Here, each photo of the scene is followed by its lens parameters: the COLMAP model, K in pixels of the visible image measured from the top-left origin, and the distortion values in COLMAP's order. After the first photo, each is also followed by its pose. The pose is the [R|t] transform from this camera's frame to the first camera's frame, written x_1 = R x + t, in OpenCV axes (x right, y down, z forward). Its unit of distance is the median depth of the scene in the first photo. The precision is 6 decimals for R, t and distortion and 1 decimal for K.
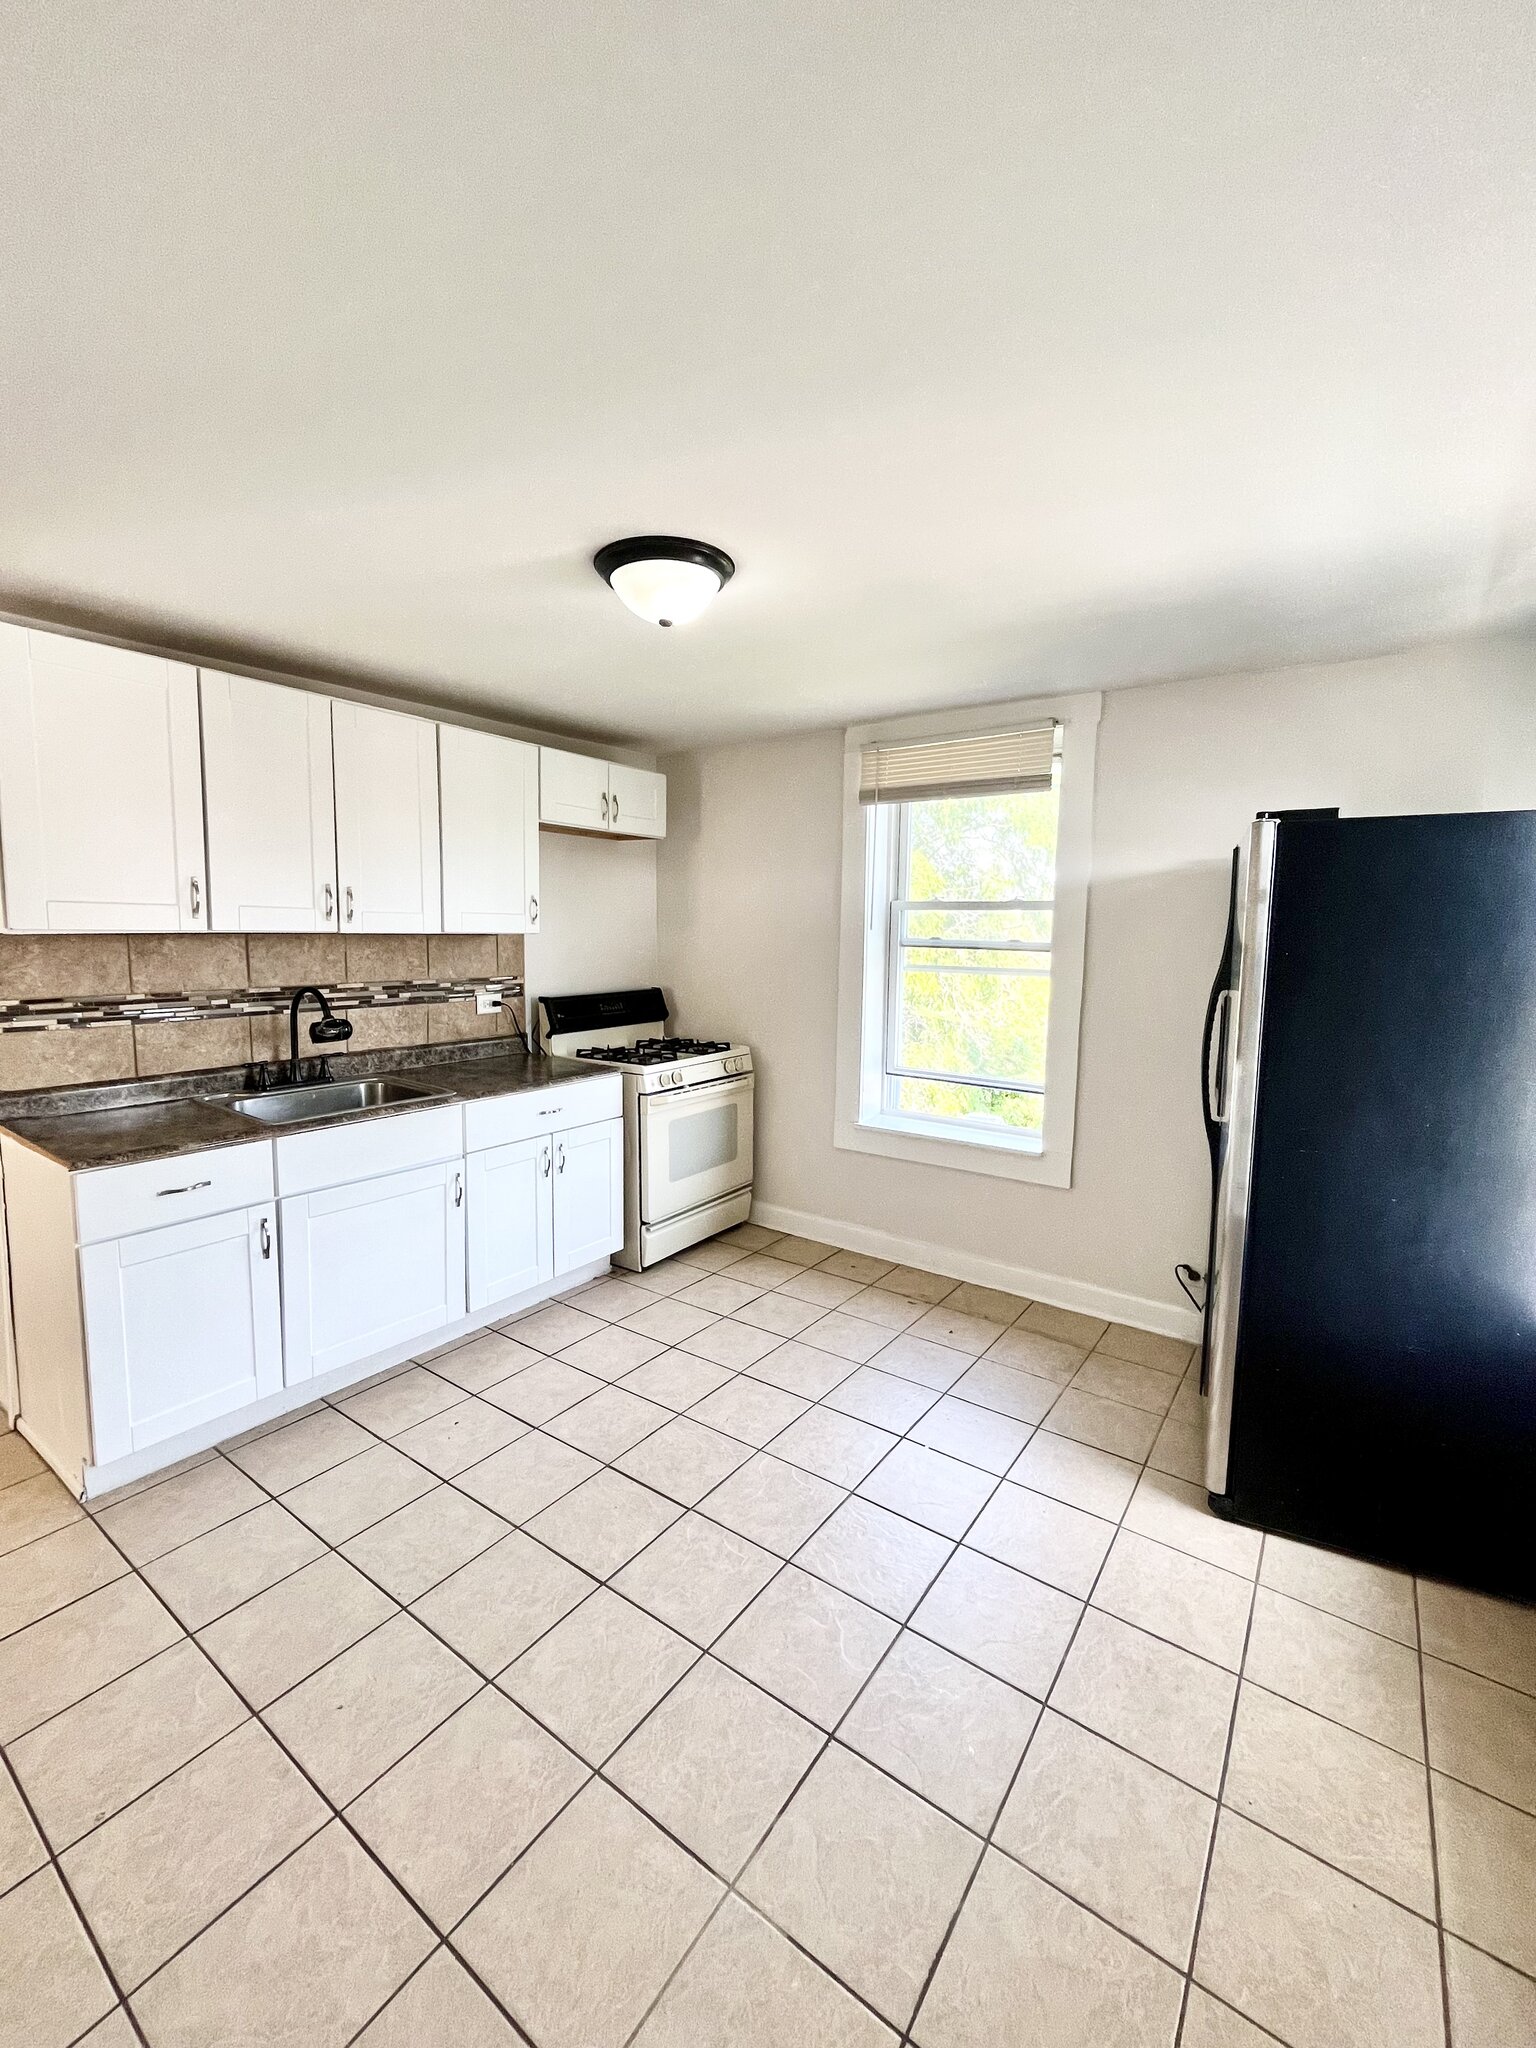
lens RADIAL K [[836.9, 0, 768.5], [0, 836.9, 1021.4], [0, 0, 1]] dist [-0.002976, 0.000605]
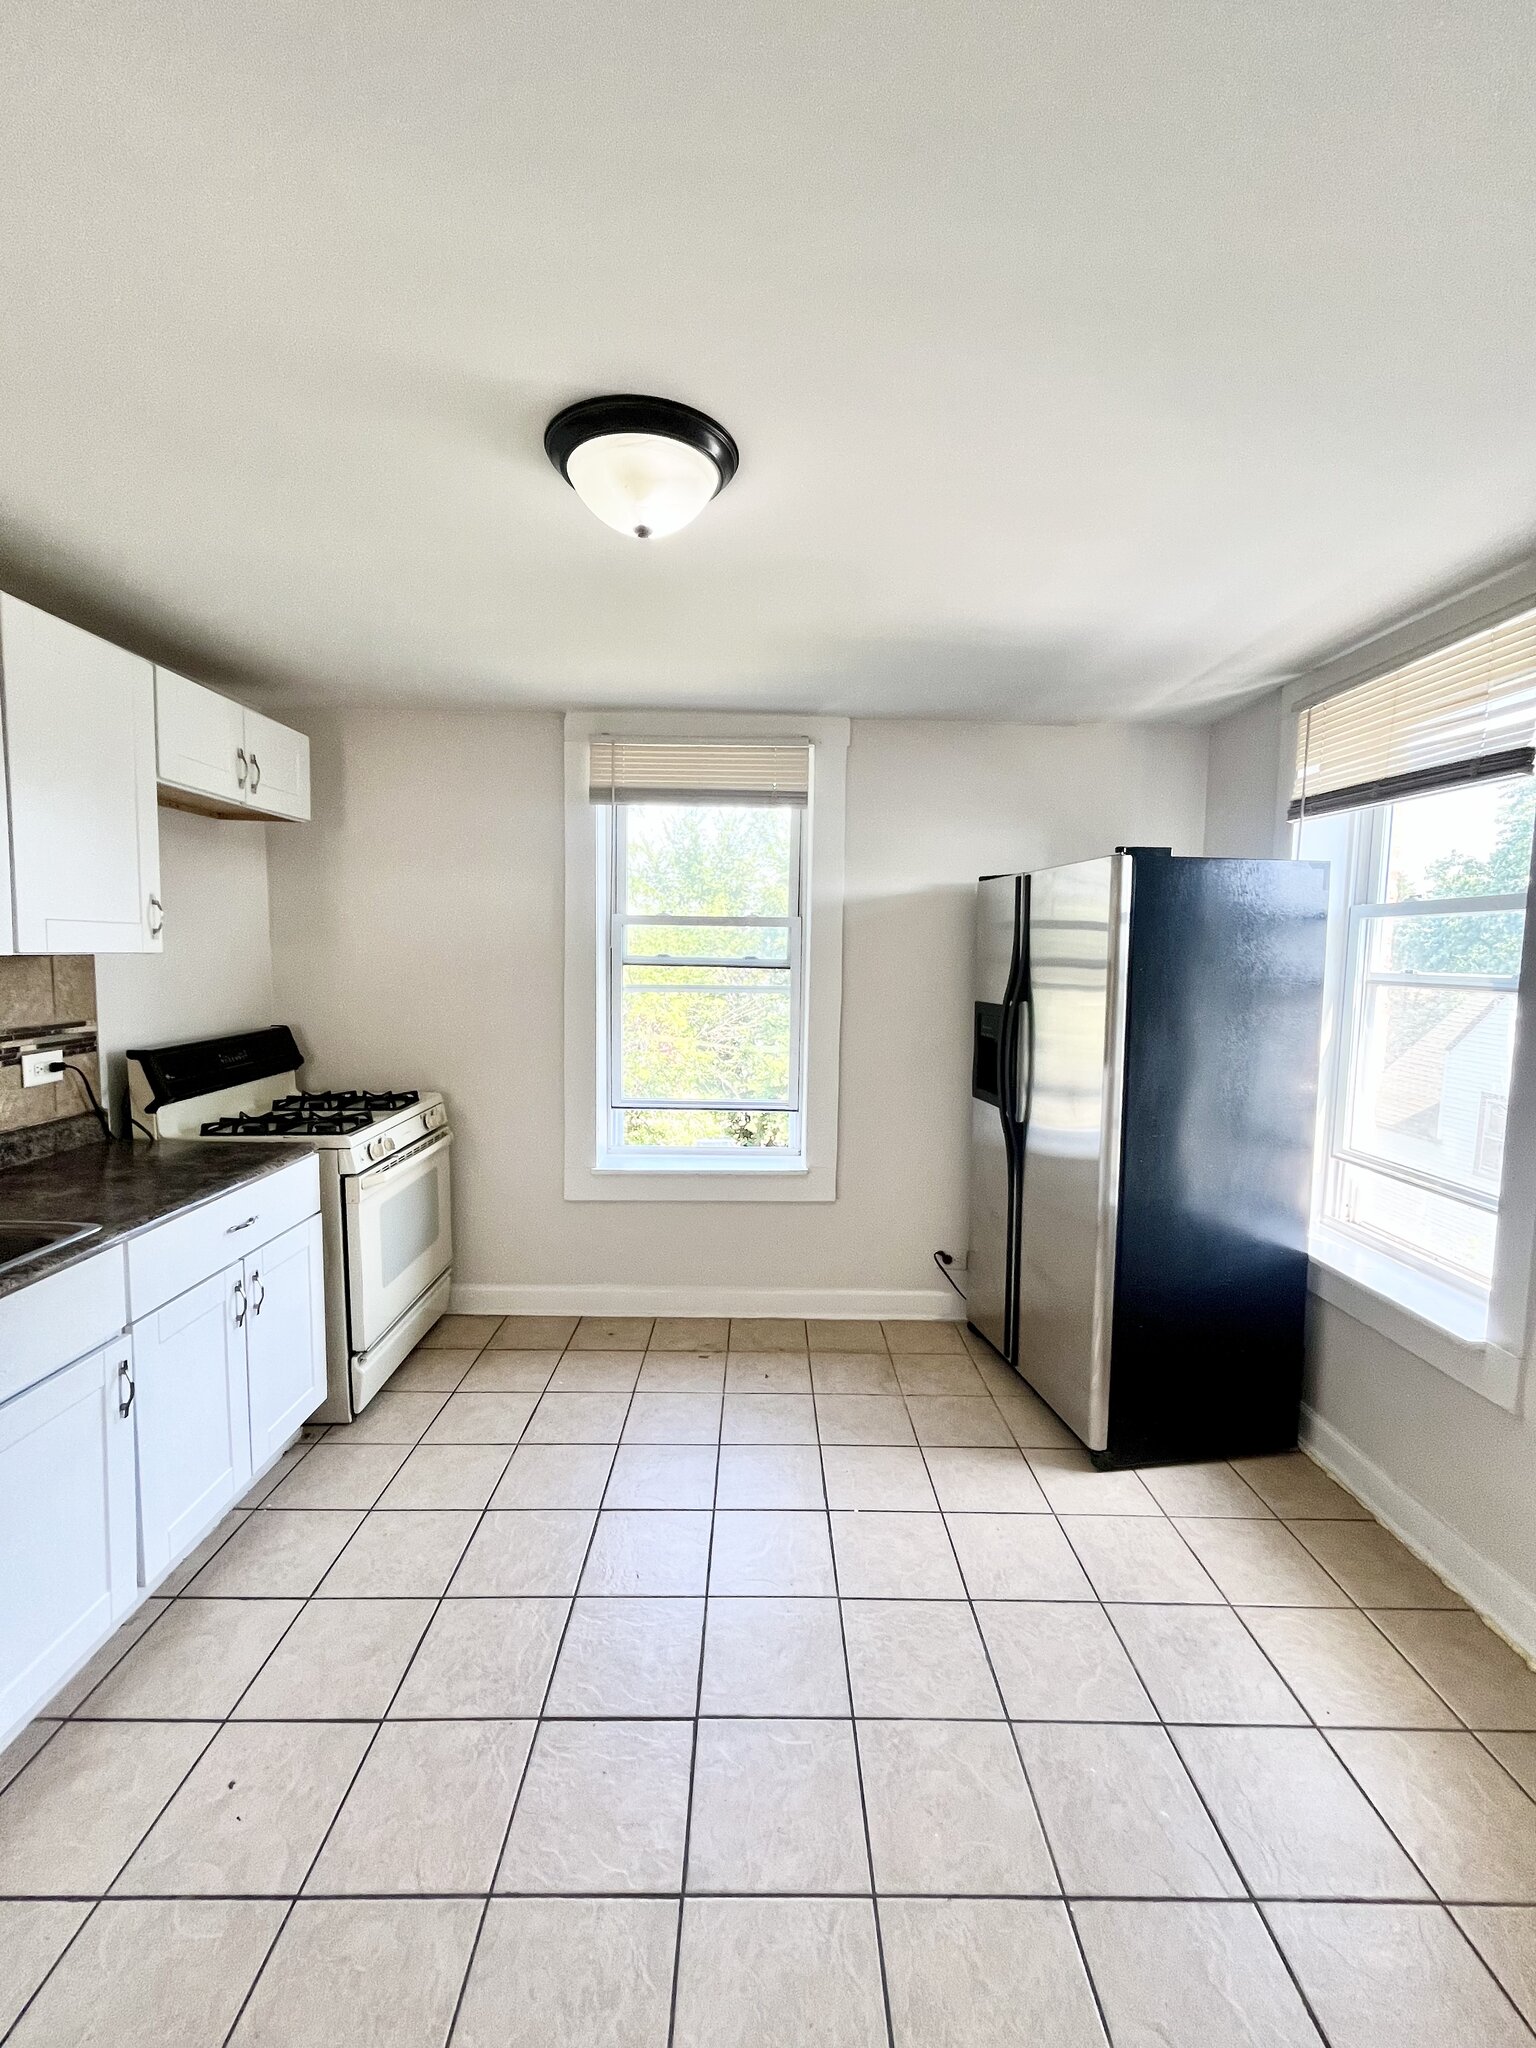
lens RADIAL K [[836.9, 0, 768.5], [0, 836.9, 1021.4], [0, 0, 1]] dist [-0.002976, 0.000605]
pose [[0.807821, -0.053530, 0.586992, -0.279989], [0.062582, 0.998028, 0.004890, -0.026774], [-0.586097, 0.032785, 0.809578, 0.206564]]
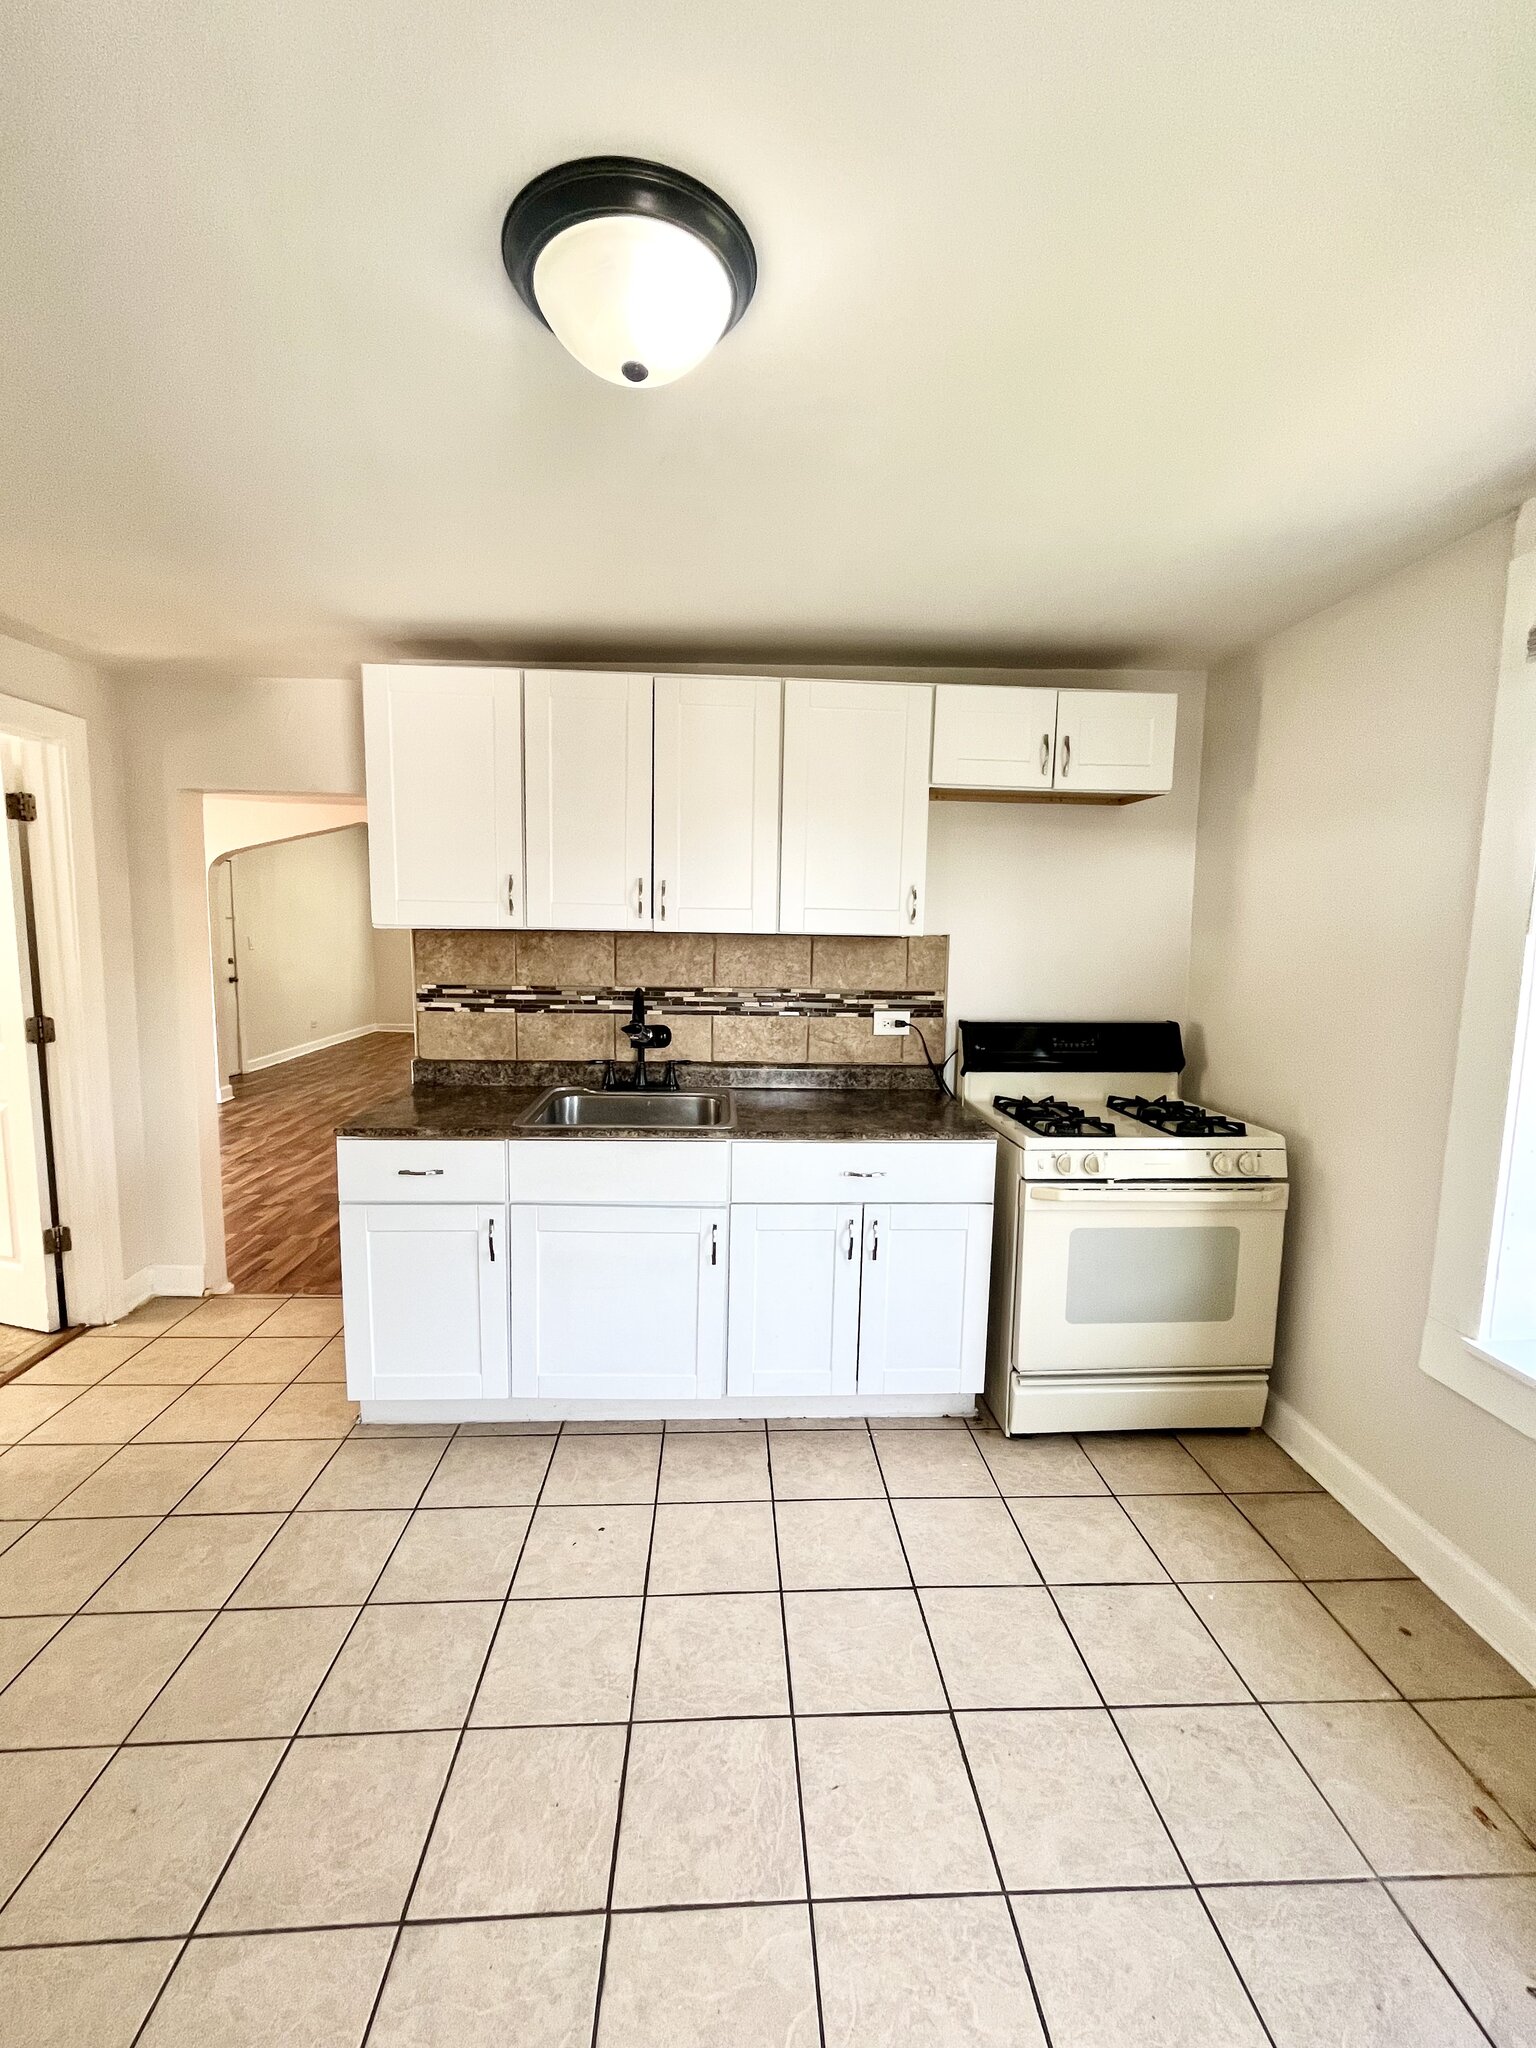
lens RADIAL K [[836.9, 0, 768.5], [0, 836.9, 1021.4], [0, 0, 1]] dist [-0.002976, 0.000605]
pose [[0.625258, 0.085010, -0.775775, 0.232865], [-0.096298, 0.994857, 0.031404, -0.039209], [0.774454, 0.055070, 0.630228, 0.426372]]
